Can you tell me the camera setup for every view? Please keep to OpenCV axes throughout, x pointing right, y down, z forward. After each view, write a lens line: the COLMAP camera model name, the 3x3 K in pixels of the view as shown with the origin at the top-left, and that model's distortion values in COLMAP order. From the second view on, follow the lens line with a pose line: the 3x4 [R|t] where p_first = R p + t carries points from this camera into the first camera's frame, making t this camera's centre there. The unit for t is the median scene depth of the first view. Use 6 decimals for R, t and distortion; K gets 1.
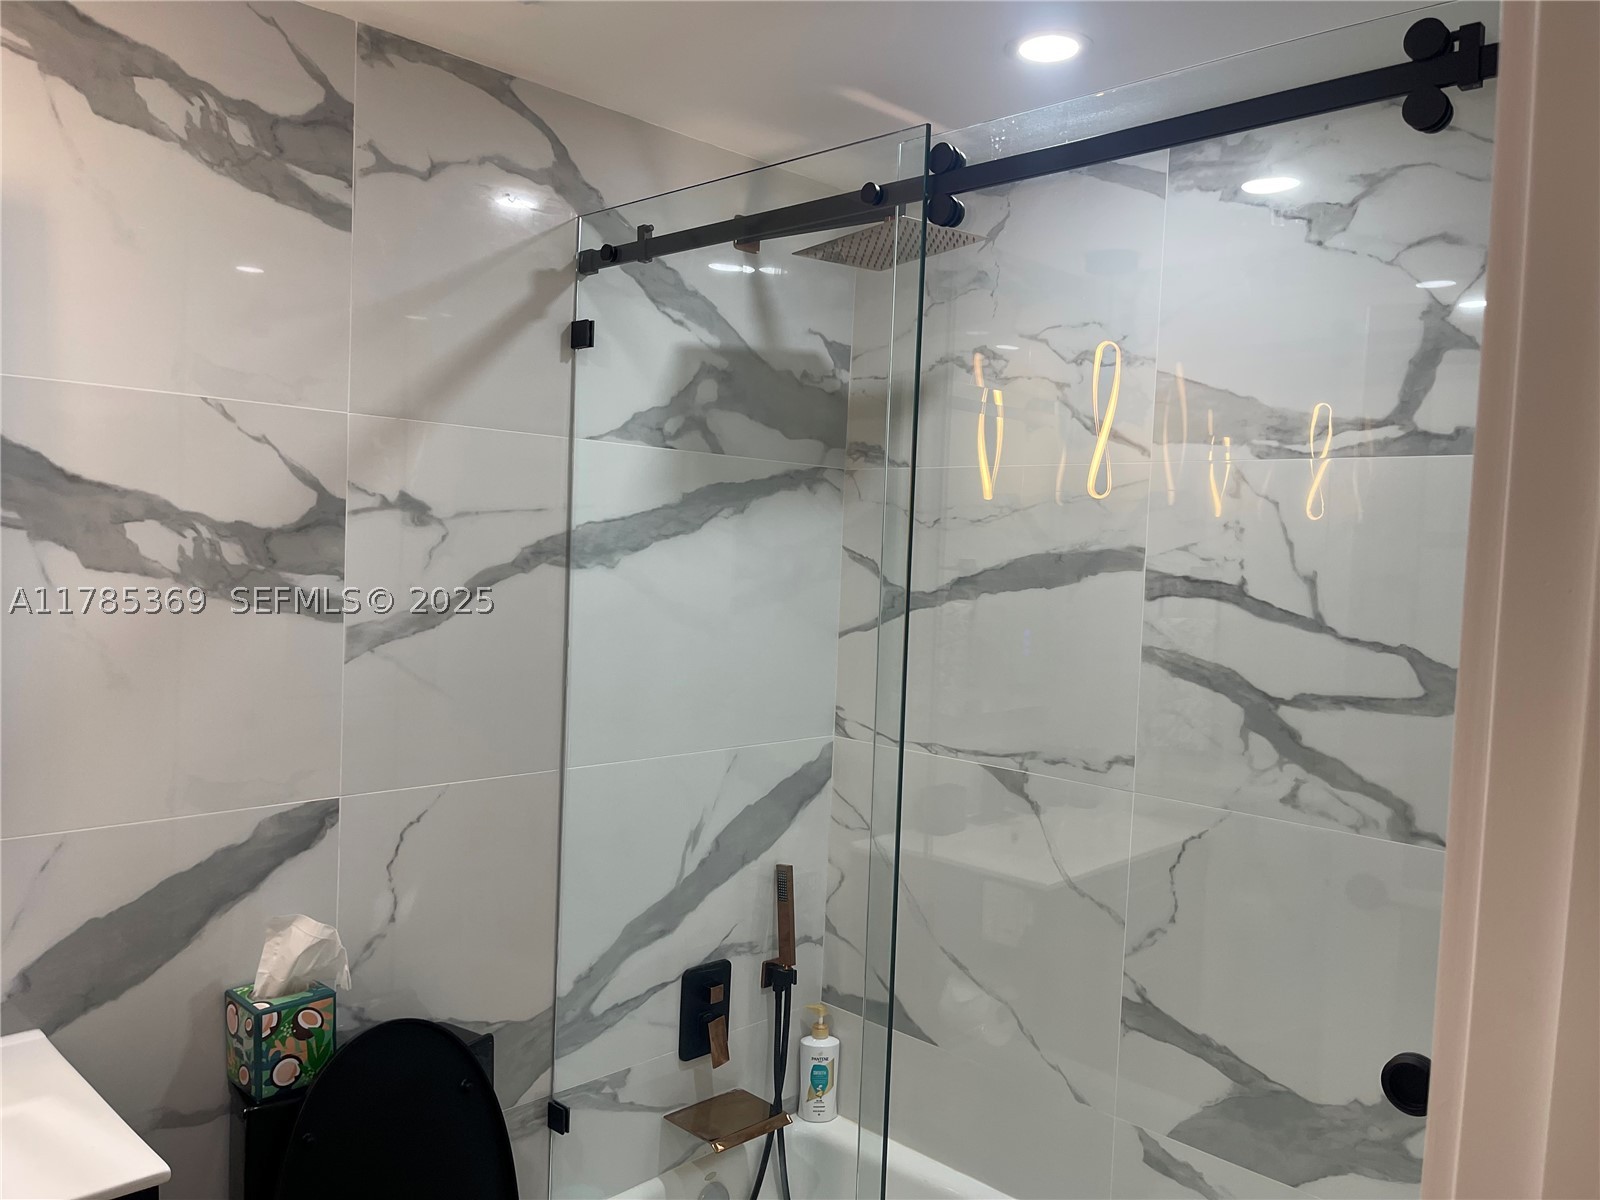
lens RADIAL K [[1149.2, 0, 805.2], [0, 1149.2, 590.1], [0, 0, 1]] dist [-0.001592, 0.000296]
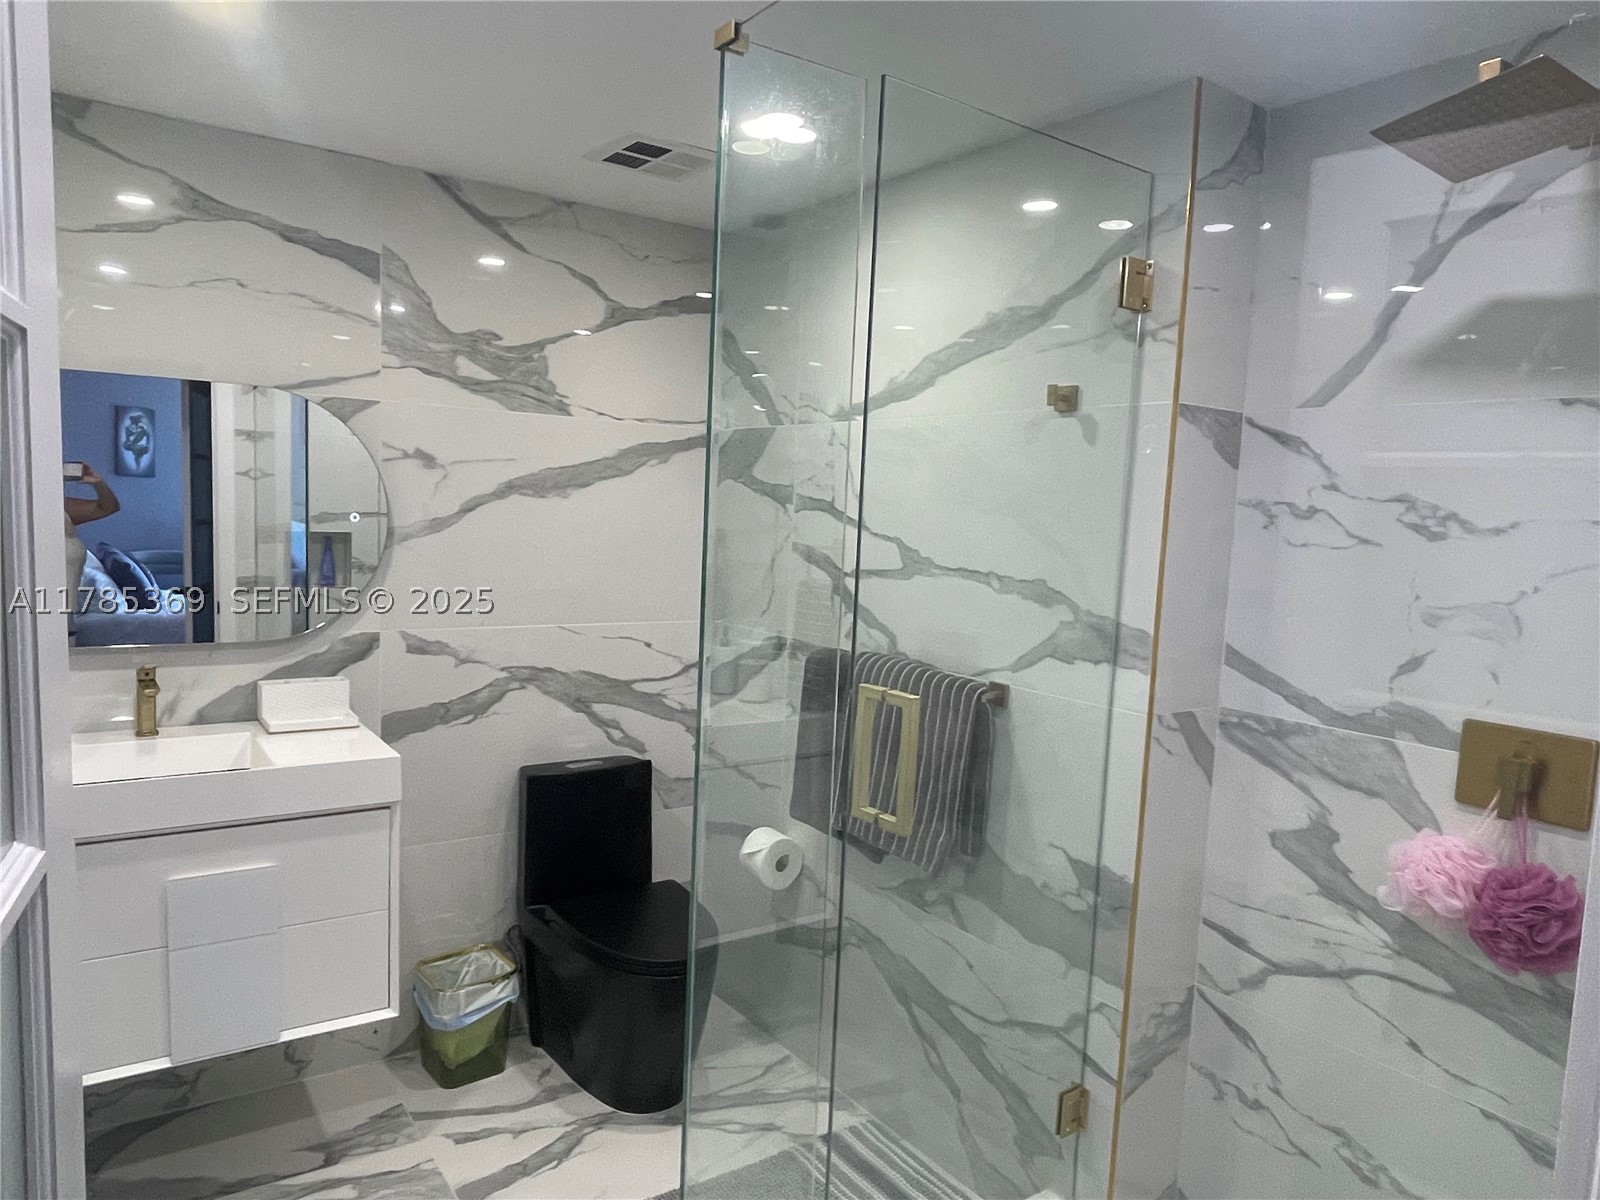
lens RADIAL K [[1108.4, 0, 795.4], [0, 1108.4, 612.3], [0, 0, 1]] dist [0.052727, -0.049470]
pose [[0.963145, 0.029962, -0.267308, 0.603834], [-0.015847, 0.998371, 0.054809, 0.052981], [0.268515, -0.048553, 0.962051, -0.397876]]
